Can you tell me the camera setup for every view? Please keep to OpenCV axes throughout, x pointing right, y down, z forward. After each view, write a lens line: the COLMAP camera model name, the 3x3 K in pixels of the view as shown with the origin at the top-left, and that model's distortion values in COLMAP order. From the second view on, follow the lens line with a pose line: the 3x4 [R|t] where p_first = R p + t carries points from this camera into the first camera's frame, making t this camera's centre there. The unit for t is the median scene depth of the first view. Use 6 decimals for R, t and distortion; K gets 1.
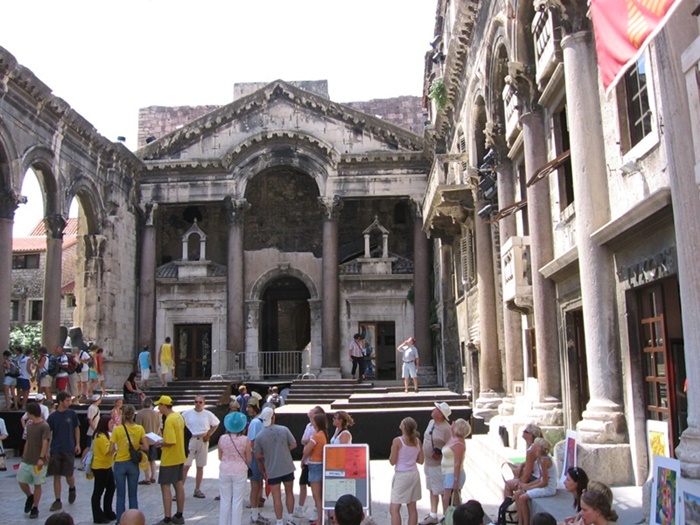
lens RADIAL K [[706.6, 0, 350.0], [0, 706.6, 262.5], [0, 0, 1]] dist [-0.141867, 0.042020]
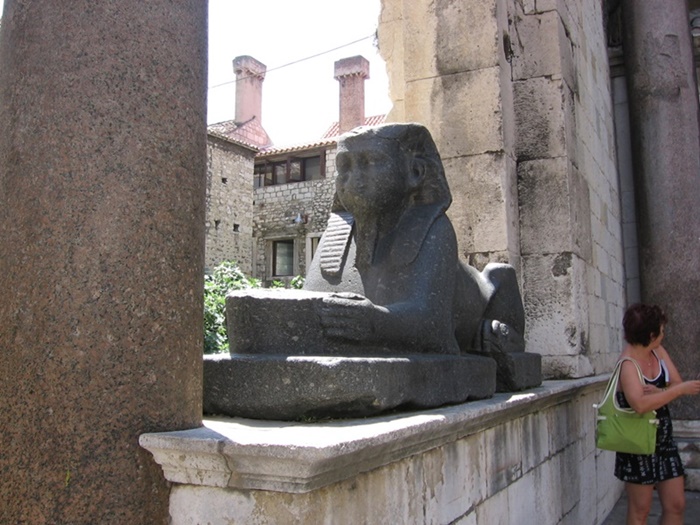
lens RADIAL K [[706.6, 0, 350.0], [0, 706.6, 262.5], [0, 0, 1]] dist [-0.141867, 0.042020]
pose [[0.903089, -0.041802, -0.427414, -0.201415], [0.056736, 0.998141, 0.022259, 0.064515], [0.425689, -0.044352, 0.903782, 0.506595]]
